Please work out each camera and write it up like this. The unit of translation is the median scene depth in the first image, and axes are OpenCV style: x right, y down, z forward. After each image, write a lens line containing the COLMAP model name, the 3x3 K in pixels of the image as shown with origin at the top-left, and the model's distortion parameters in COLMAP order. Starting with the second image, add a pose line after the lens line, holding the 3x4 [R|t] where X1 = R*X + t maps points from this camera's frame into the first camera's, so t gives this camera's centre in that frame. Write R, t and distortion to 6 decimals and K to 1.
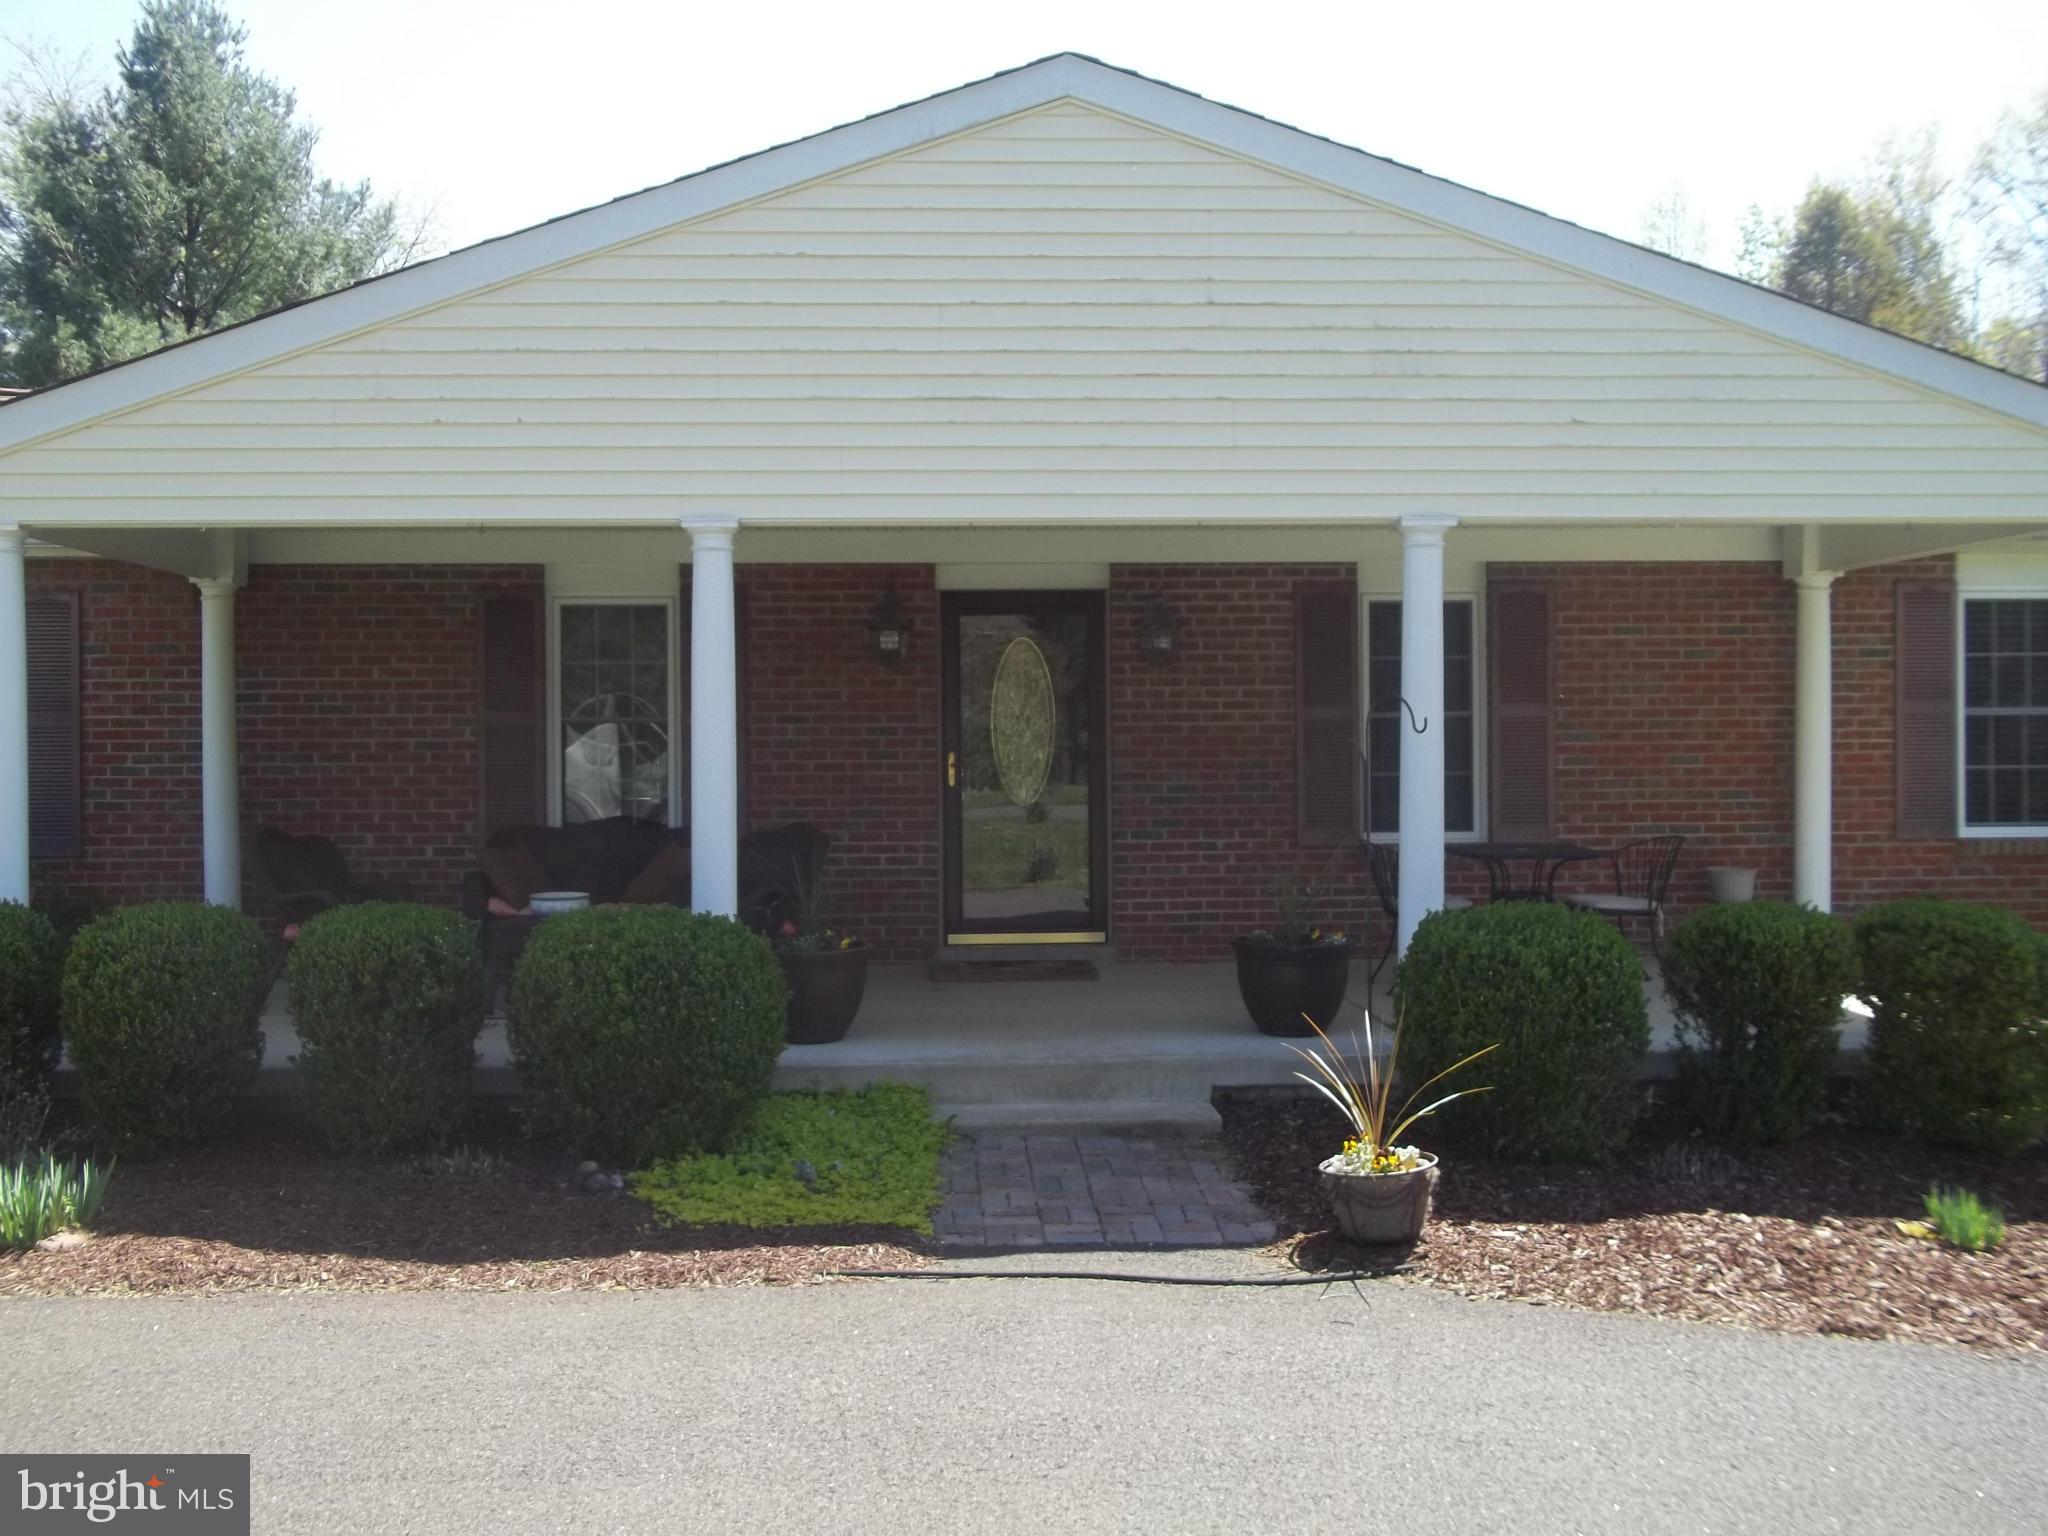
lens RADIAL K [[1973.7, 0, 978.6], [0, 1973.7, 747.3], [0, 0, 1]] dist [-0.020645, 0.004478]
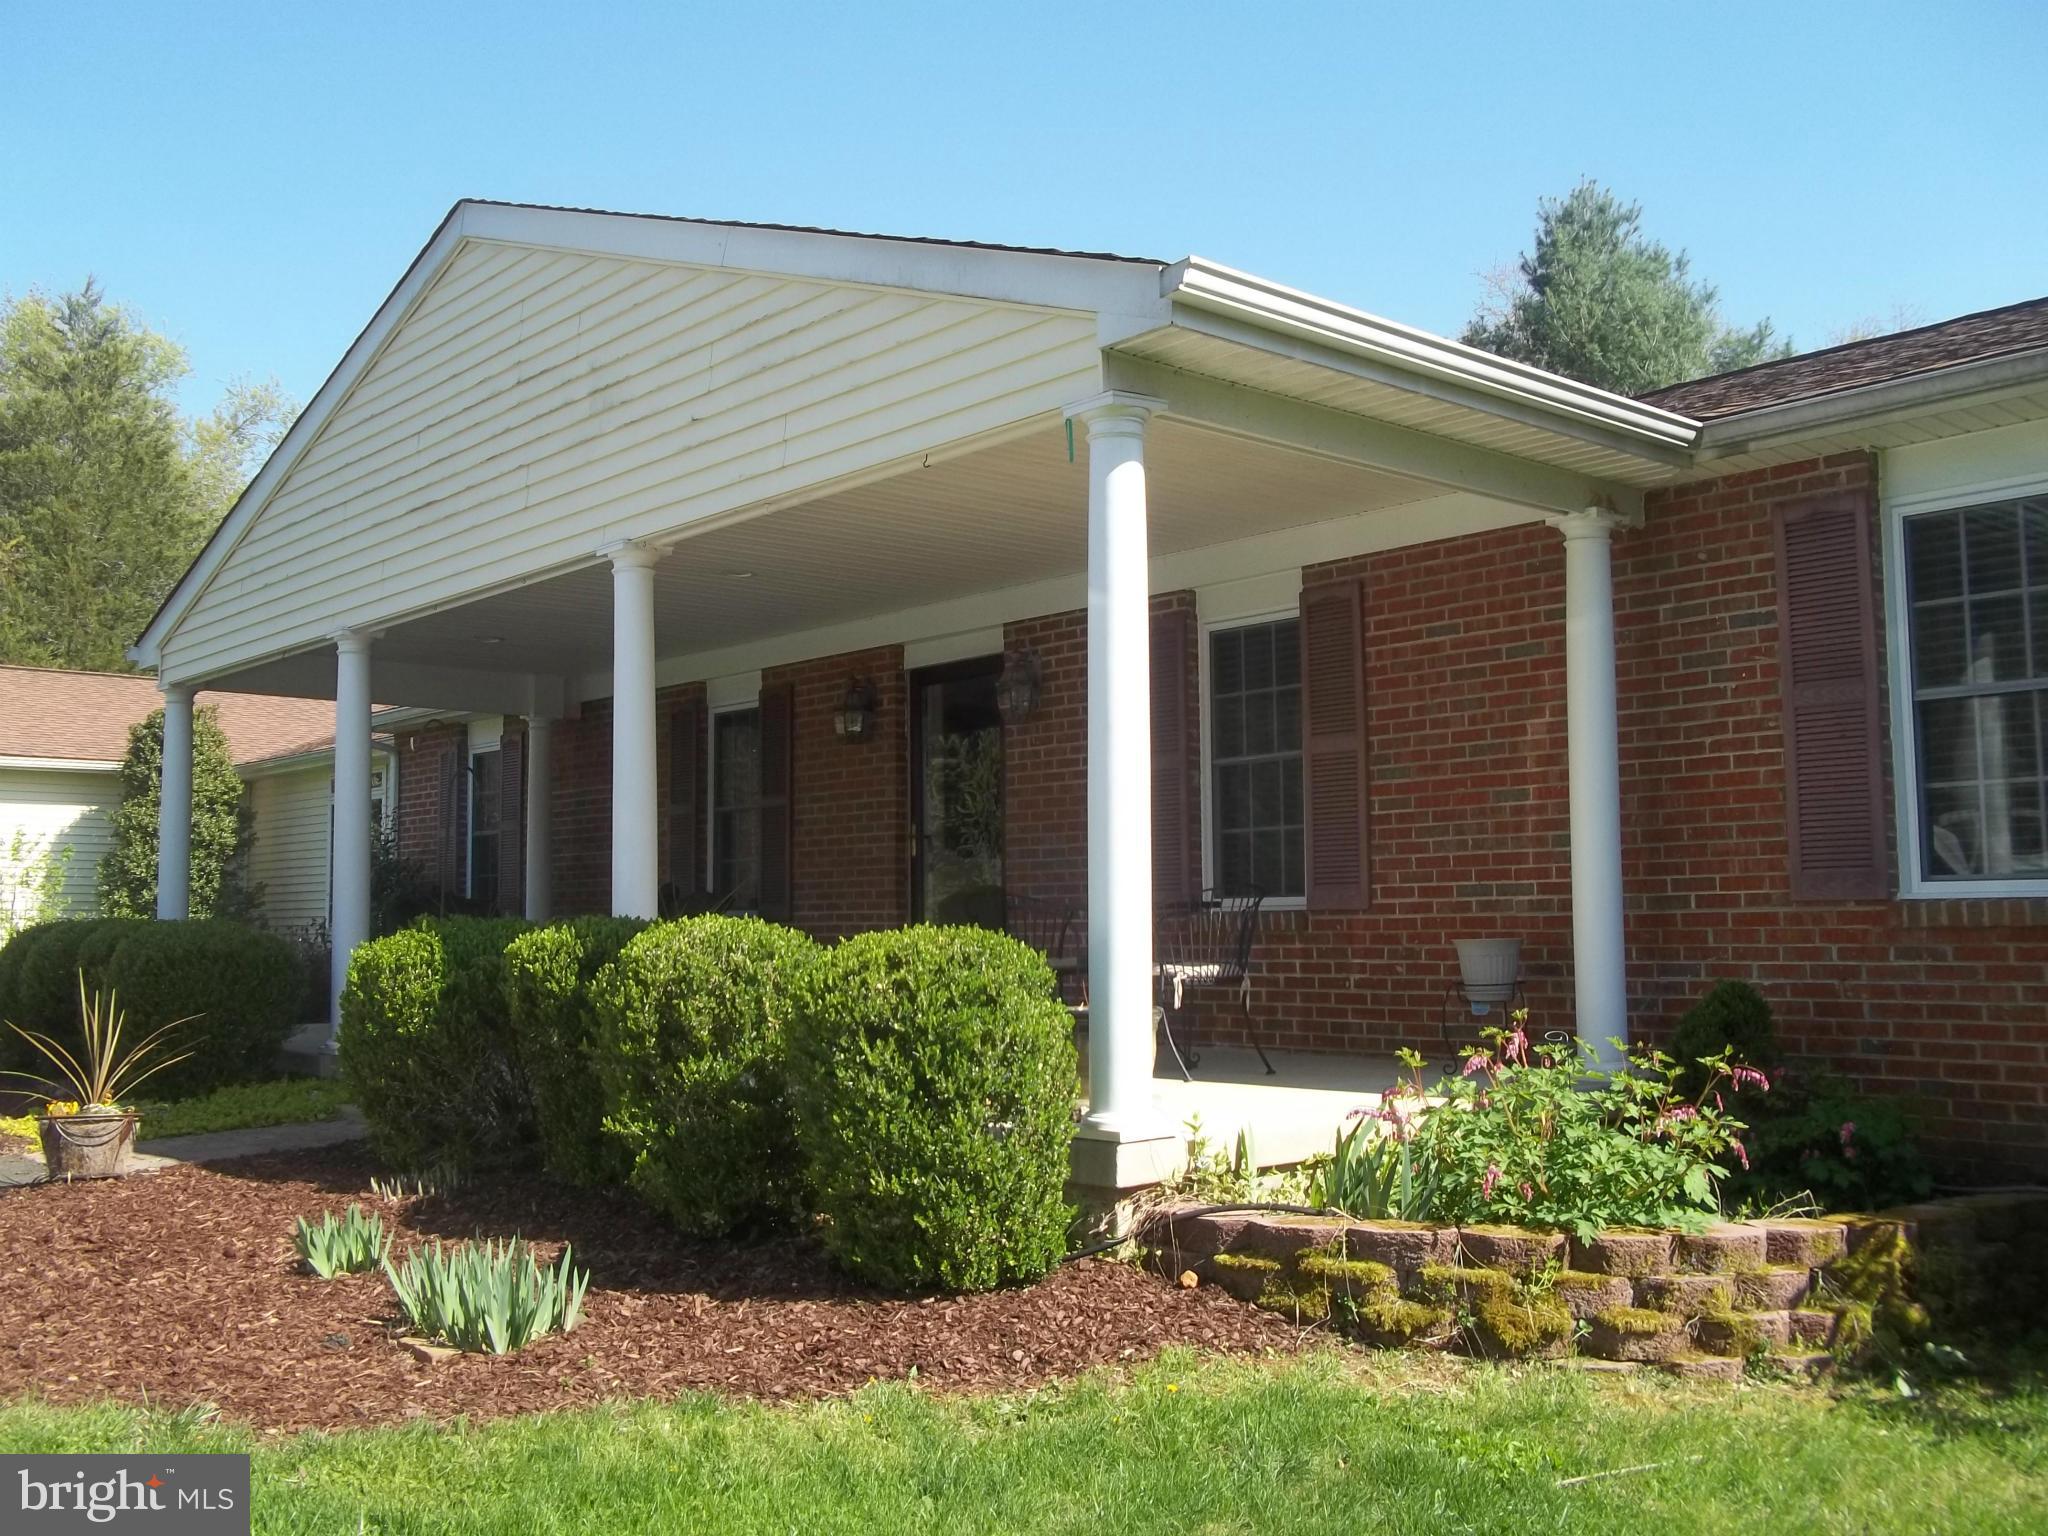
lens RADIAL K [[1973.7, 0, 978.6], [0, 1973.7, 747.3], [0, 0, 1]] dist [-0.020645, 0.004478]
pose [[0.616003, -0.070147, -0.784615, 0.812389], [-0.001764, 0.995902, -0.090422, 0.055288], [0.787742, 0.057084, 0.613355, 0.389759]]
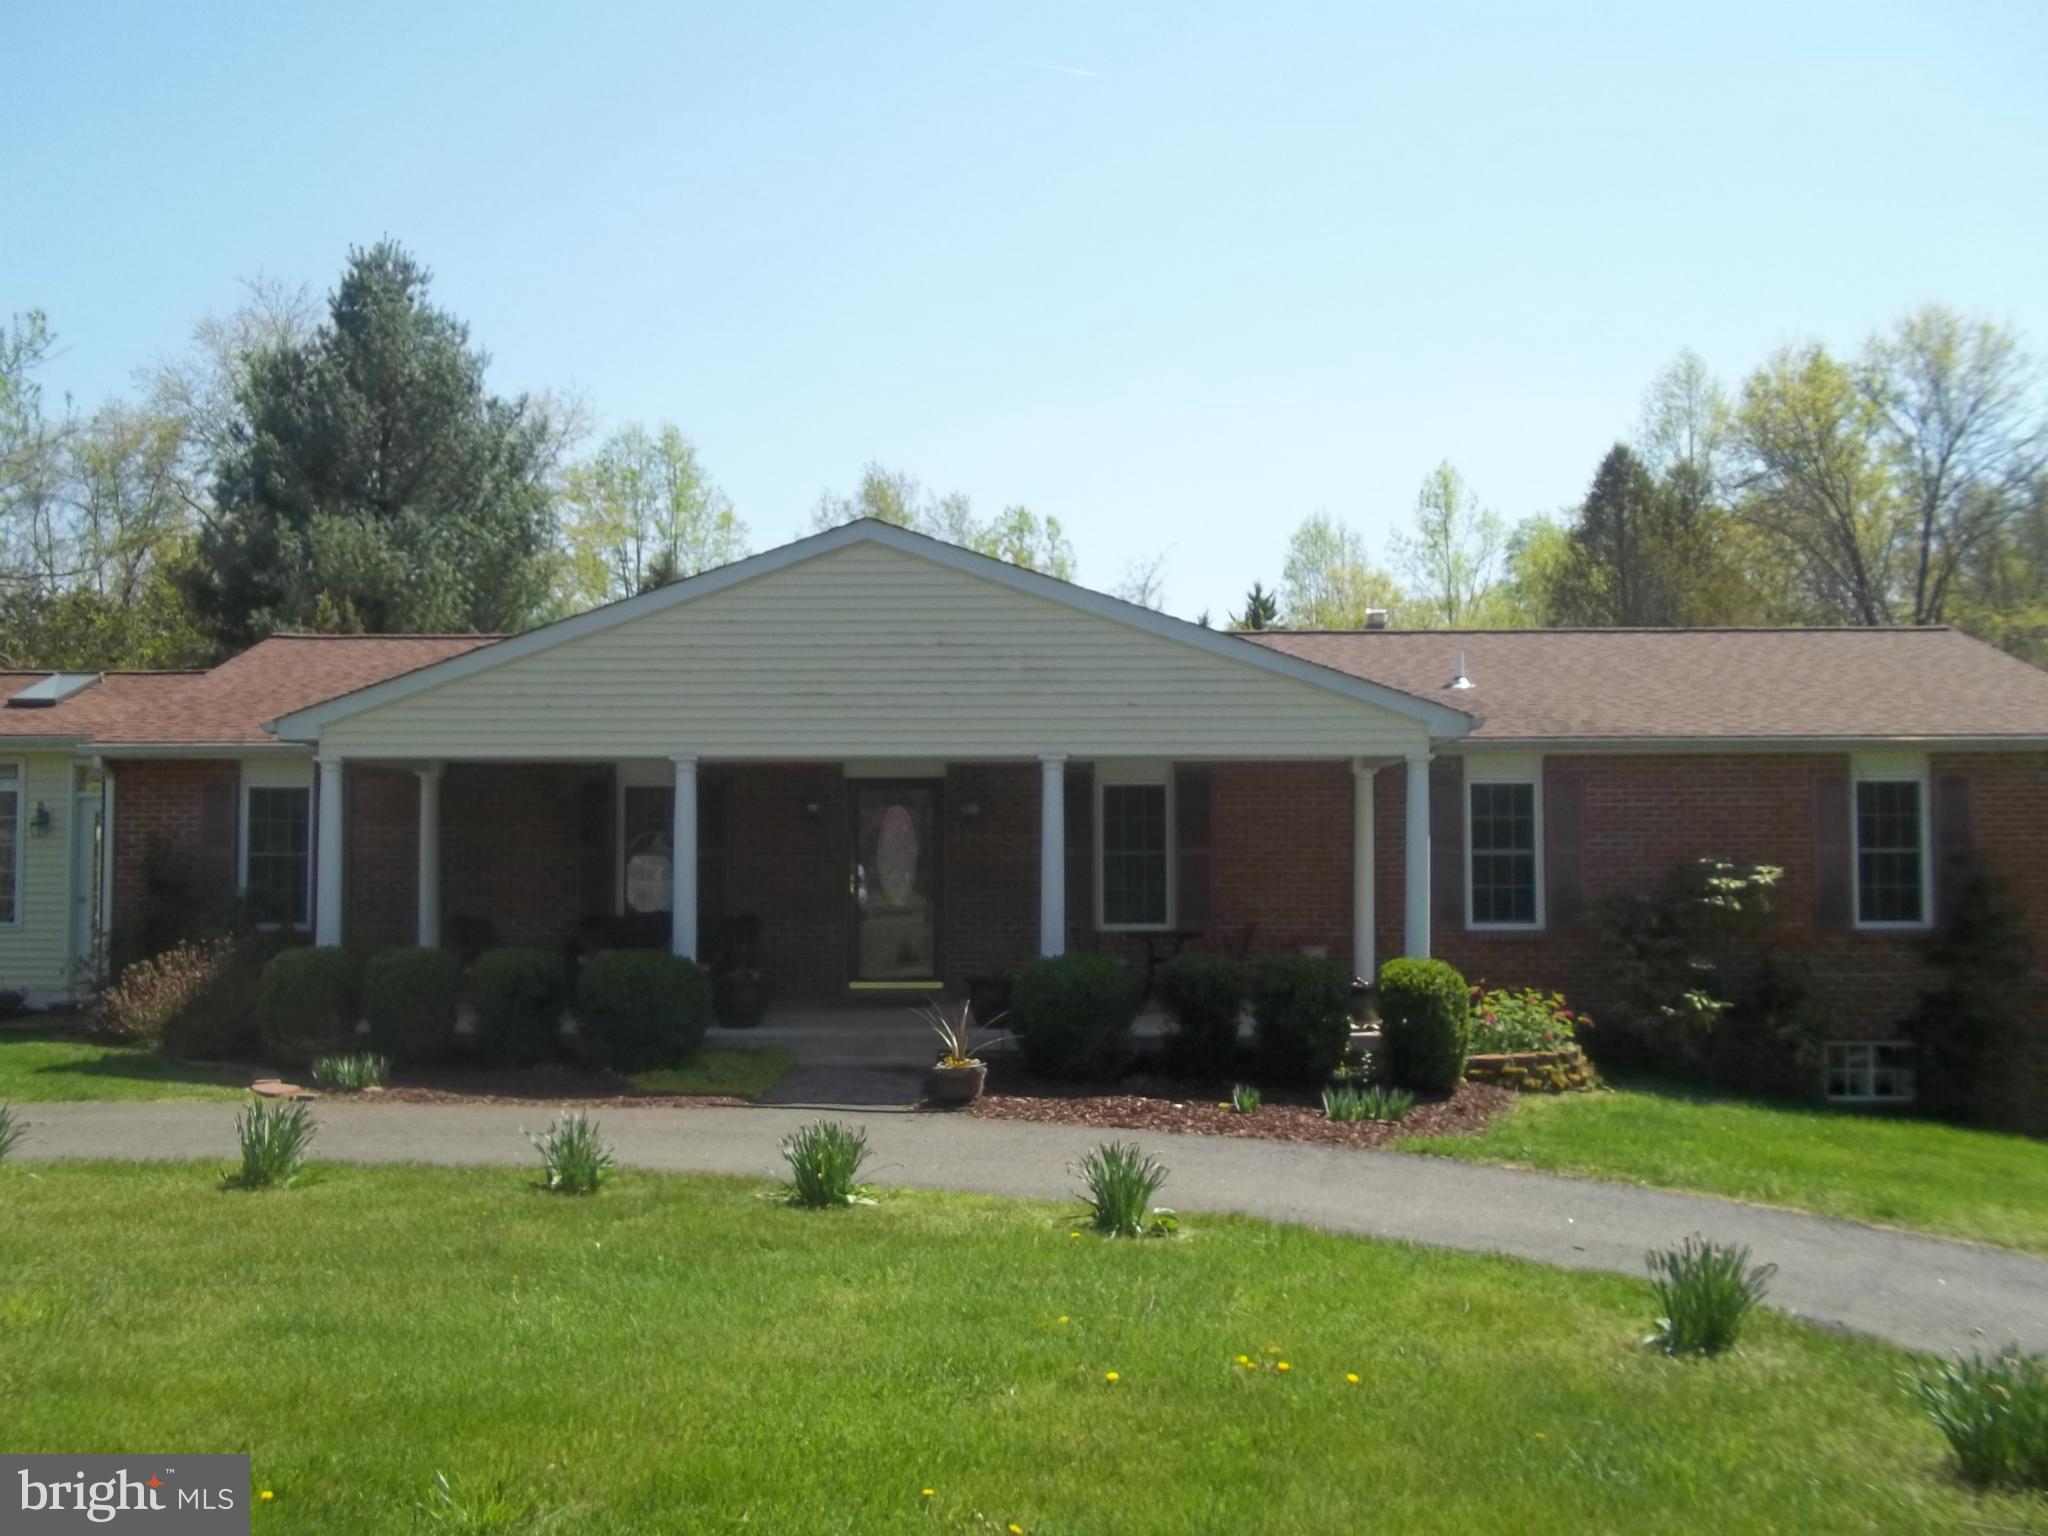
lens RADIAL K [[1952.7, 0, 975.7], [0, 1952.7, 766.6], [0, 0, 1]] dist [-0.000141, -0.000061]
pose [[0.997256, 0.001614, -0.074019, 0.212960], [-0.005249, 0.998788, -0.048941, -0.008048], [0.073850, 0.049195, 0.996055, -0.654925]]
